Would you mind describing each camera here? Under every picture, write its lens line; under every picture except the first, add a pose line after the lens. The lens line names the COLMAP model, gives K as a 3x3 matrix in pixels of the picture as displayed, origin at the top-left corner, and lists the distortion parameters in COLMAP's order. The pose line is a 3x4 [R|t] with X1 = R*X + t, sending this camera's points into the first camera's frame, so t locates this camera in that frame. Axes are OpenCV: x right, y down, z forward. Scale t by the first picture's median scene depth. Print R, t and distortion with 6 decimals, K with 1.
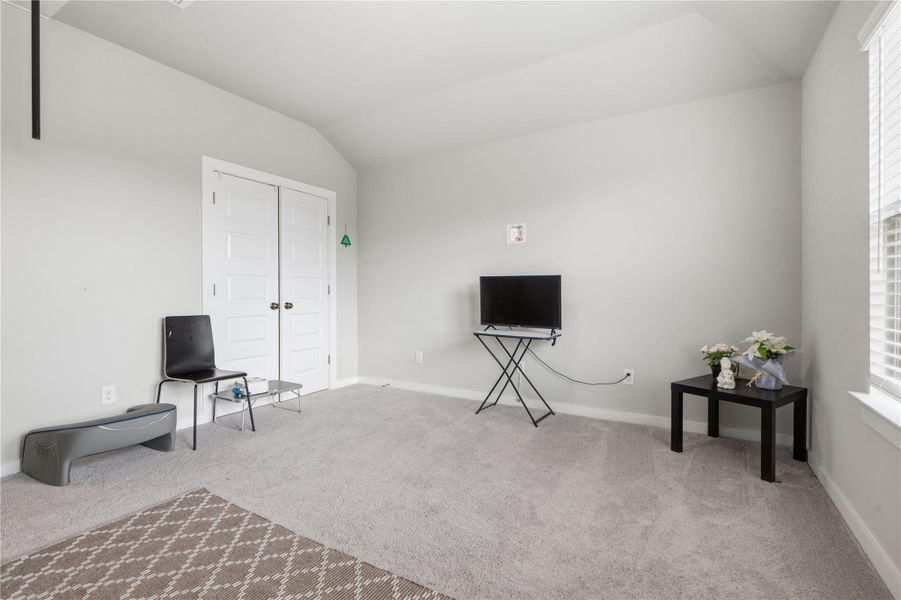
lens RADIAL K [[412.5, 0, 449.5], [0, 412.5, 299.7], [0, 0, 1]] dist [-0.003851, -0.000542]
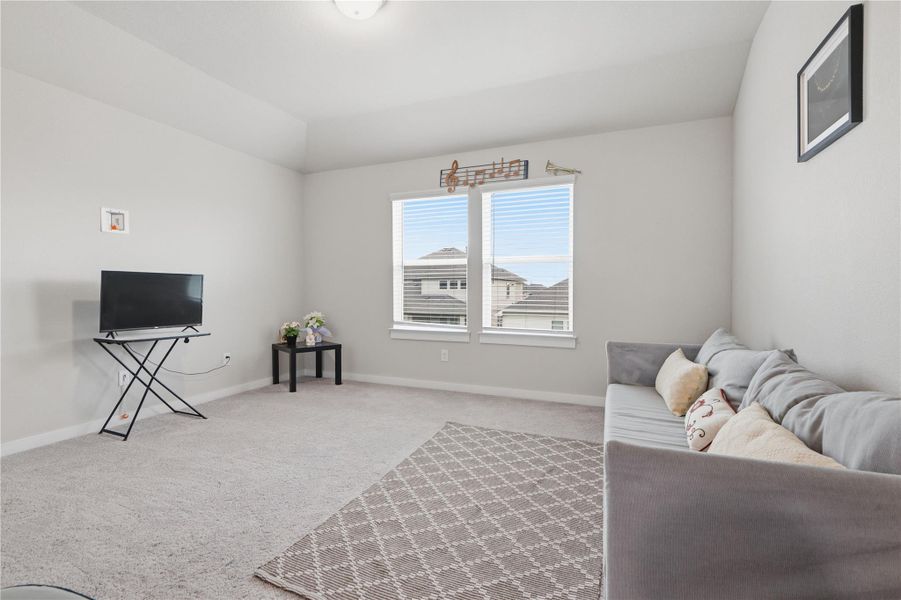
lens RADIAL K [[416.3, 0, 455.3], [0, 416.3, 293.8], [0, 0, 1]] dist [-0.004730, -0.001593]
pose [[-0.149039, -0.010176, 0.988779, -0.854550], [0.016196, 0.999788, 0.012730, -0.011627], [-0.988699, 0.017912, -0.148842, 0.485385]]
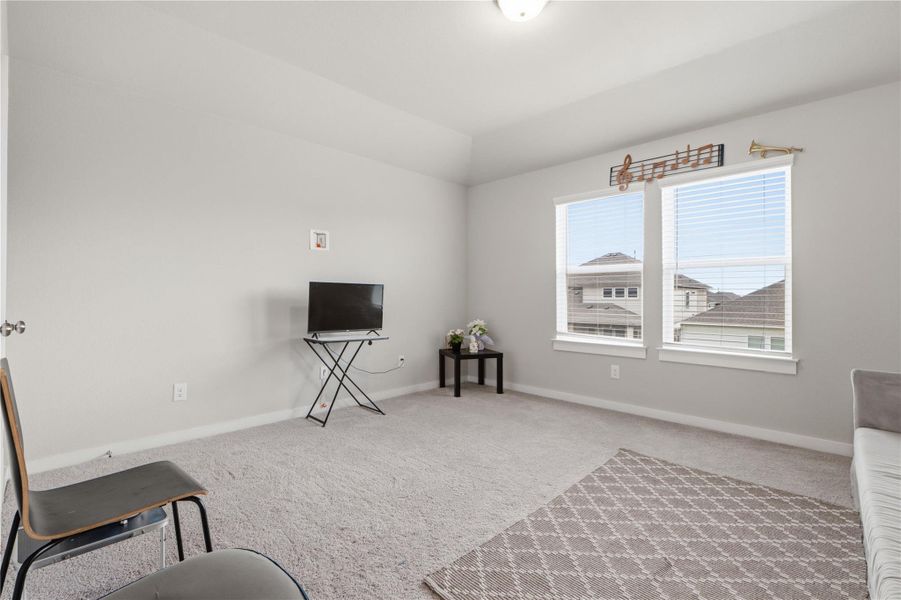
lens RADIAL K [[418.5, 0, 450.9], [0, 418.5, 292.6], [0, 0, 1]] dist [-0.002134, 0.000225]
pose [[0.233350, 0.012141, 0.972317, -0.826030], [0.012841, 0.999796, -0.015566, -0.013080], [-0.972308, 0.016118, 0.233147, 0.497199]]
